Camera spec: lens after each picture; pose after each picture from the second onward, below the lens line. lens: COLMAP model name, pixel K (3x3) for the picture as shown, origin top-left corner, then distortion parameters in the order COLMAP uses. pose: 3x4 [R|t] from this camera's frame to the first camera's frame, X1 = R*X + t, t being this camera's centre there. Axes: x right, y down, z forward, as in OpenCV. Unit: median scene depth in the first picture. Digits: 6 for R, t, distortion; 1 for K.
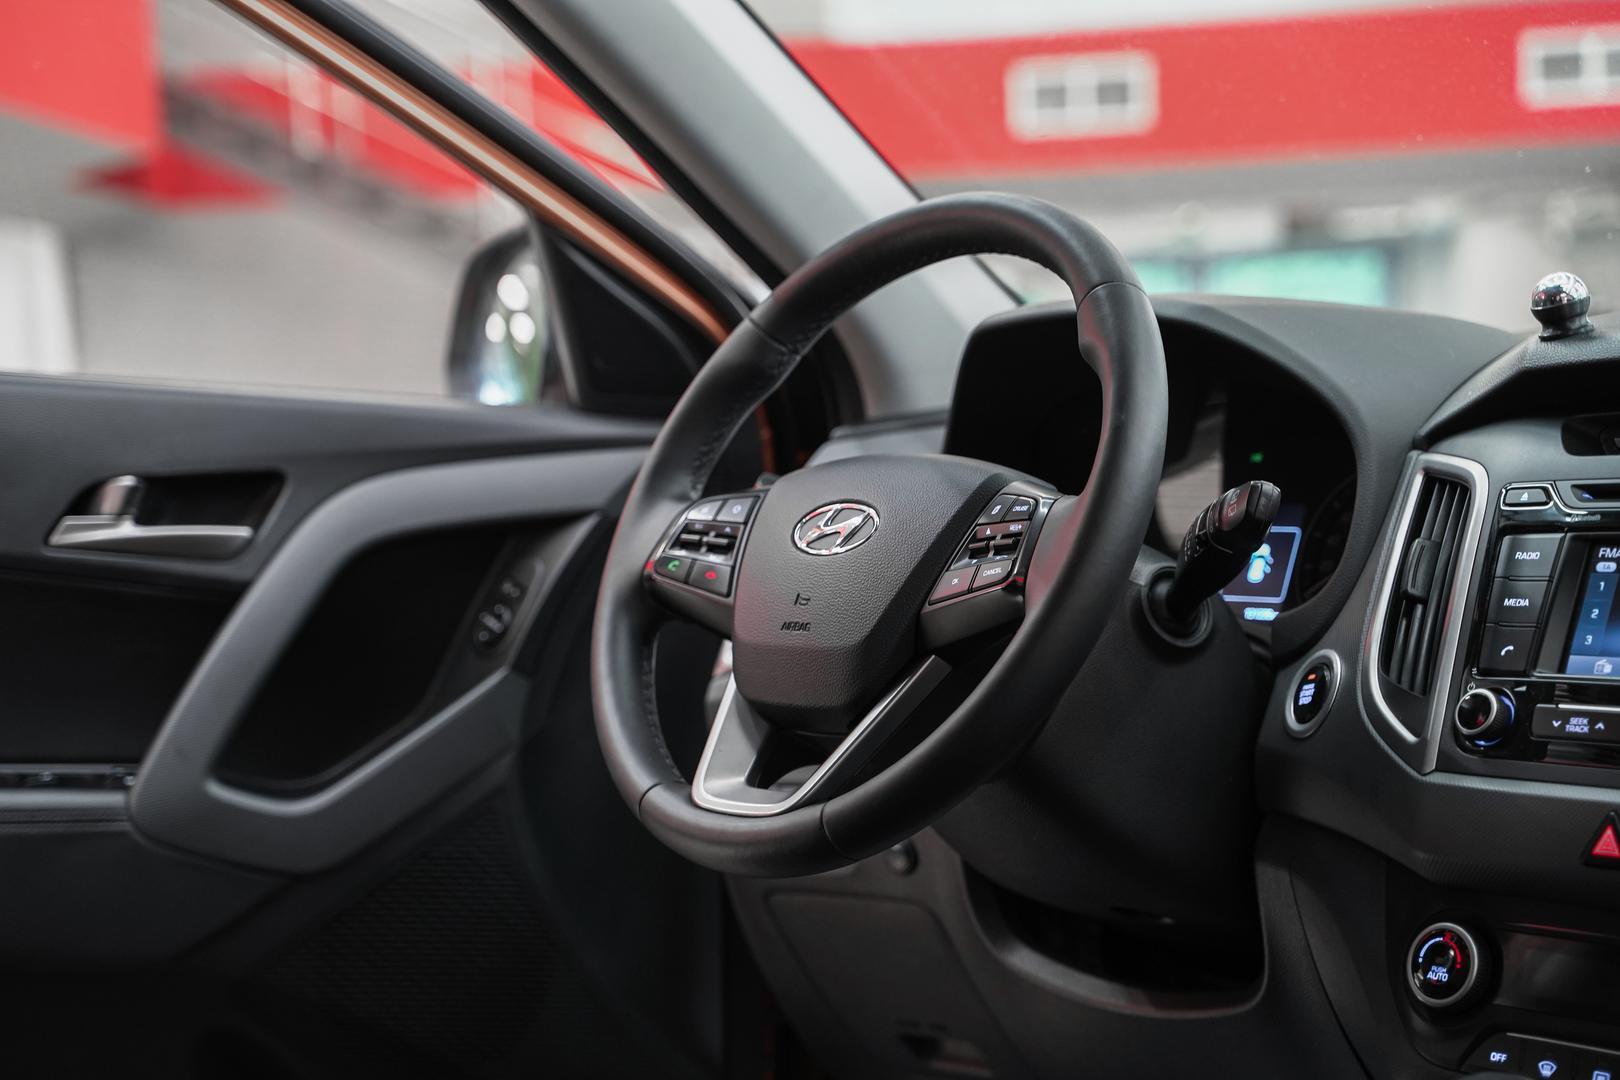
lens RADIAL K [[3082.8, 0, 795.1], [0, 3082.8, 534.6], [0, 0, 1]] dist [0.301535, 0.000000]
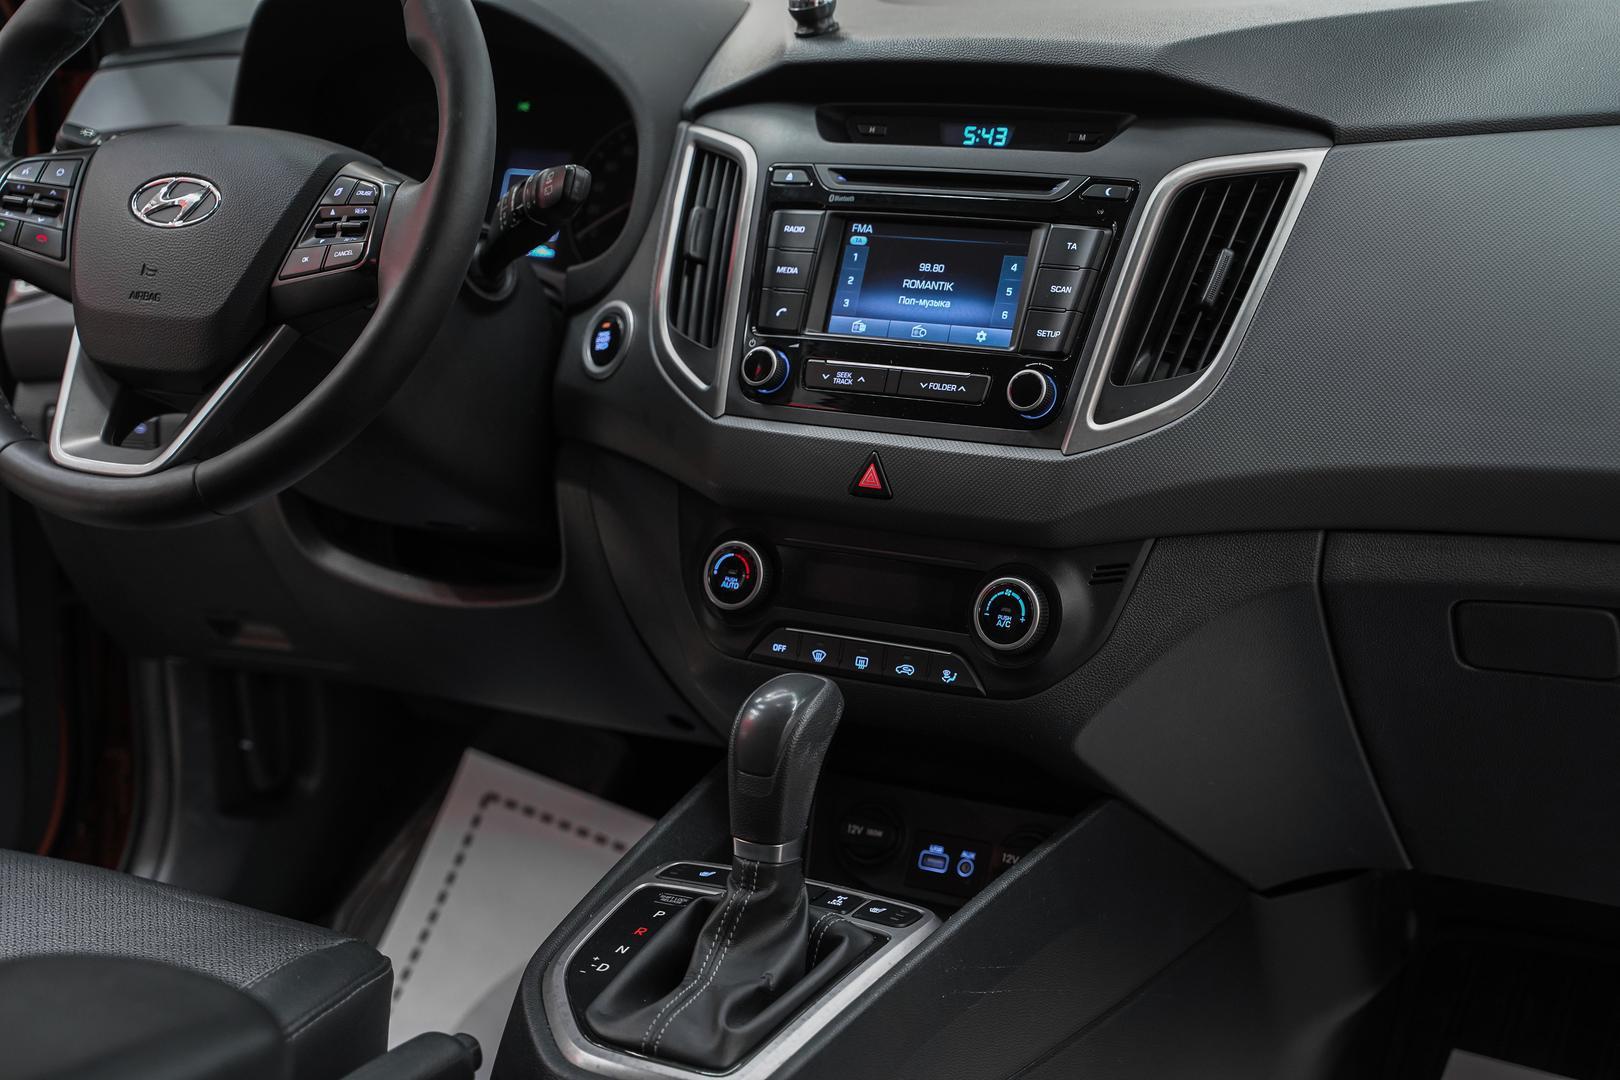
lens RADIAL K [[2808.7, 0, 822.2], [0, 2808.7, 544.8], [0, 0, 1]] dist [0.219369, 0.000000]
pose [[0.945501, -0.060974, 0.319861, -0.097800], [-0.002350, 0.981008, 0.193955, -0.077021], [-0.325612, -0.184137, 0.927400, -0.015635]]
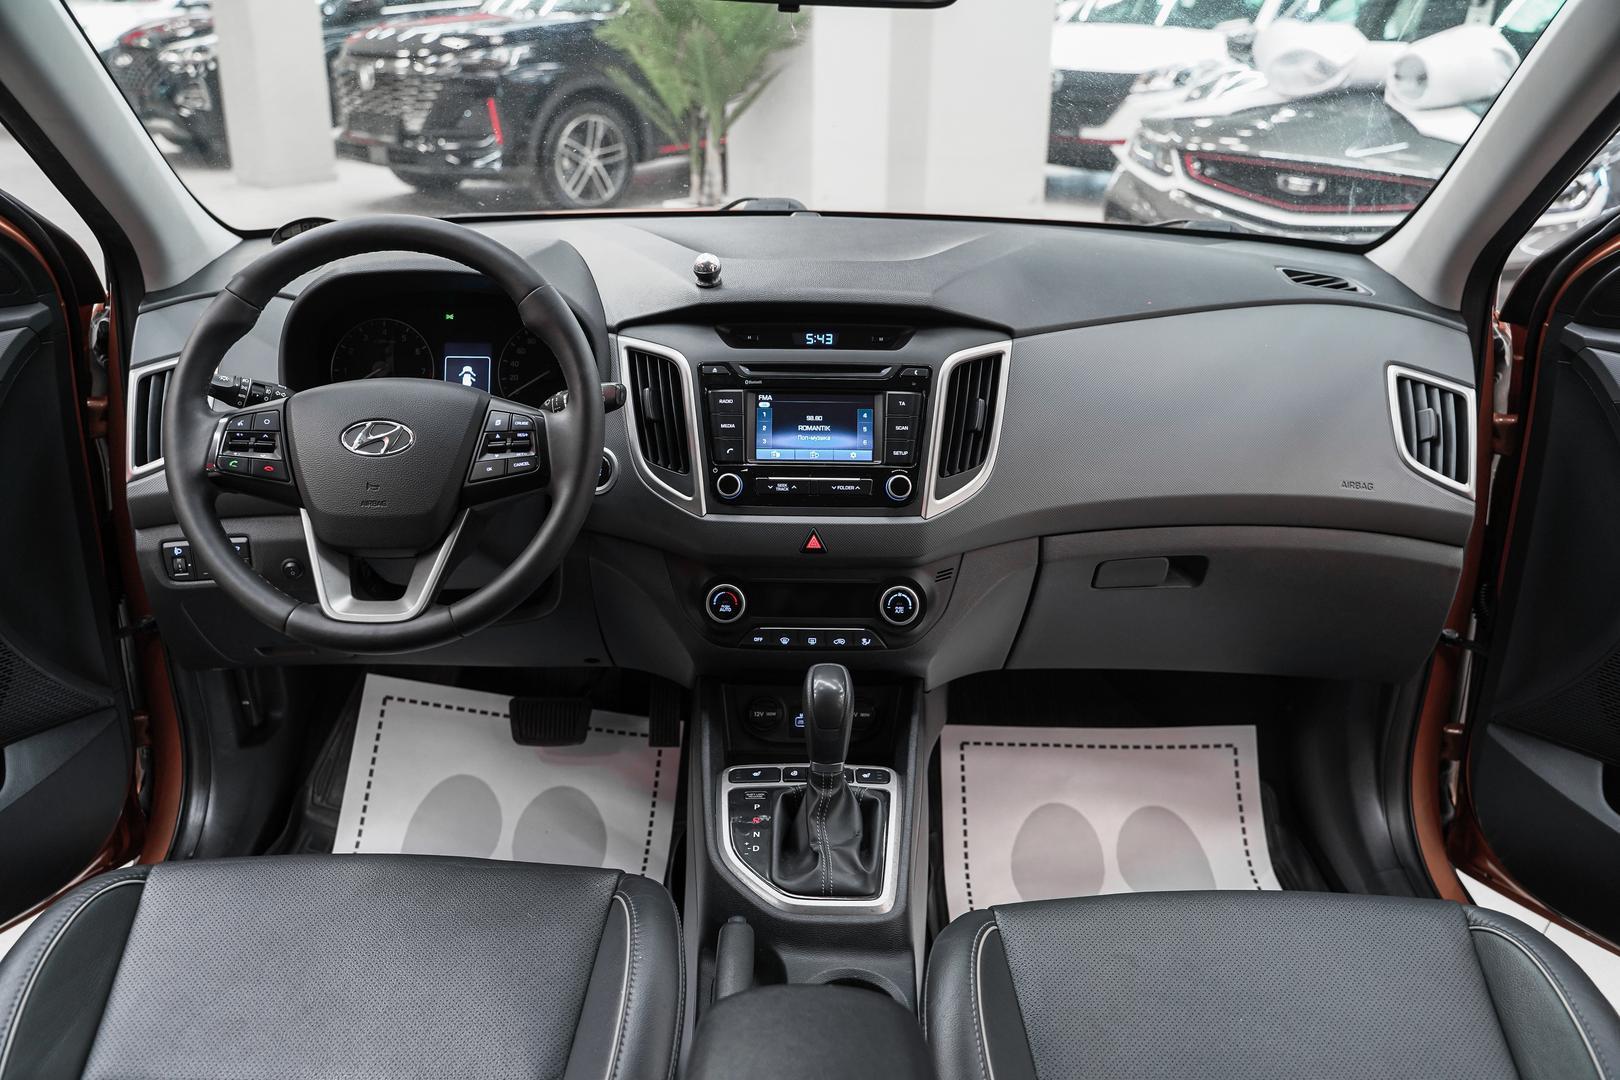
lens RADIAL K [[1354.9, 0, 819.0], [0, 1354.9, 530.9], [0, 0, 1]] dist [-0.104983, 0.081139]
pose [[0.626445, -0.253460, 0.737106, -0.378972], [-0.009738, 0.943036, 0.332547, -0.195186], [-0.779405, -0.215500, 0.588292, 0.377232]]
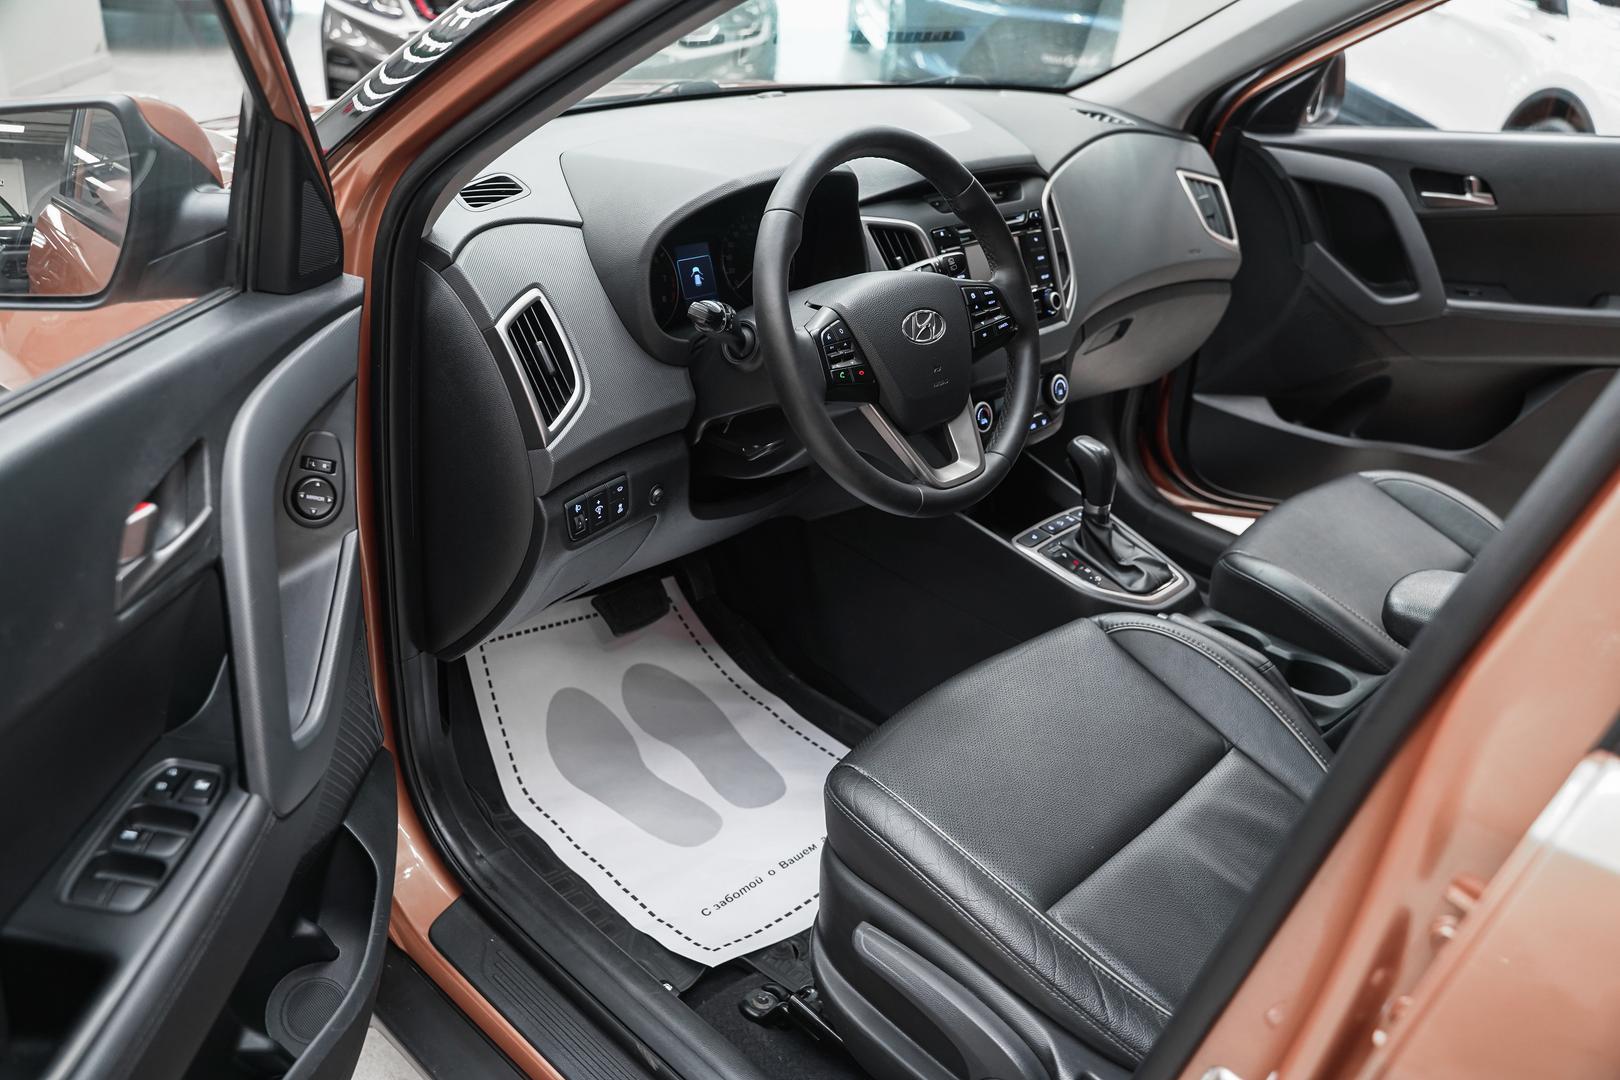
lens RADIAL K [[1354.9, 0, 808.5], [0, 1354.9, 538.6], [0, 0, 1]] dist [-0.104983, 0.081139]
pose [[-0.118390, -0.433870, 0.893163, -0.774756], [-0.041831, 0.900870, 0.432069, -0.239080], [-0.992086, 0.013791, -0.124803, 1.166462]]
